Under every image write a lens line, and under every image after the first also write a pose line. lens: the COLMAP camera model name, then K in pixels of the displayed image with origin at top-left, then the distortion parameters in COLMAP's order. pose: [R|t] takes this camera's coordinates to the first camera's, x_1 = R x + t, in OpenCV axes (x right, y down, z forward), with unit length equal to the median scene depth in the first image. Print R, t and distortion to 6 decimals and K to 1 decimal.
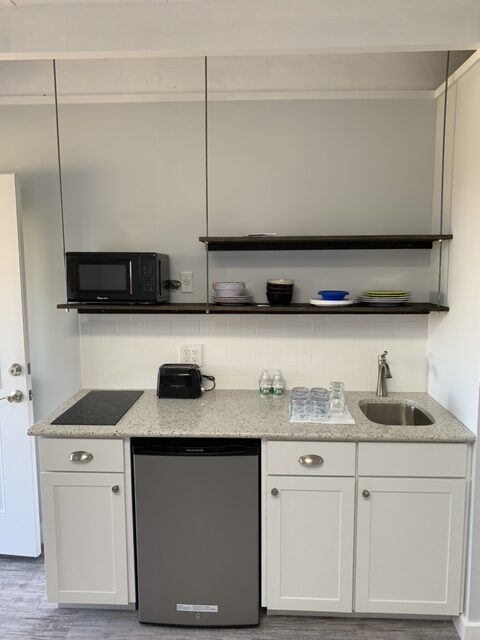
lens RADIAL K [[489.2, 0, 241.8], [0, 489.2, 317.9], [0, 0, 1]] dist [0.012998, 0.000841]
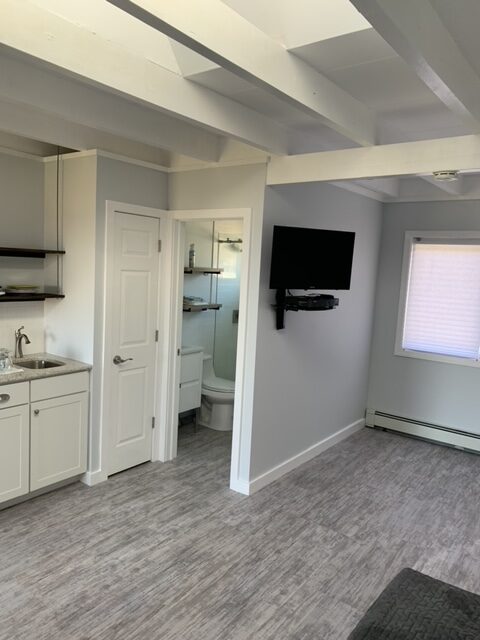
lens RADIAL K [[489.2, 0, 239.7], [0, 489.2, 318.7], [0, 0, 1]] dist [0.012998, 0.000841]
pose [[0.570059, -0.060769, 0.819353, -0.587494], [0.054199, 0.997870, 0.036301, 0.029367], [-0.819814, 0.023714, 0.572139, -0.413288]]
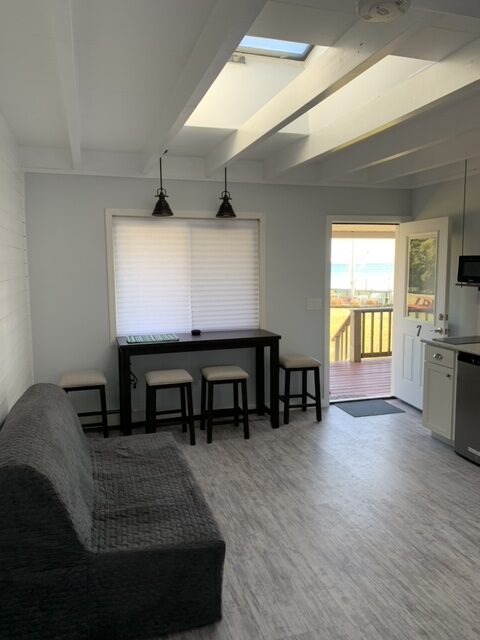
lens RADIAL K [[489.2, 0, 236.1], [0, 489.2, 321.2], [0, 0, 1]] dist [0.012998, 0.000841]
pose [[0.331142, 0.111683, -0.936948, 1.176852], [-0.112731, 0.990541, 0.078229, 0.067420], [0.936823, 0.079718, 0.340600, -0.449586]]
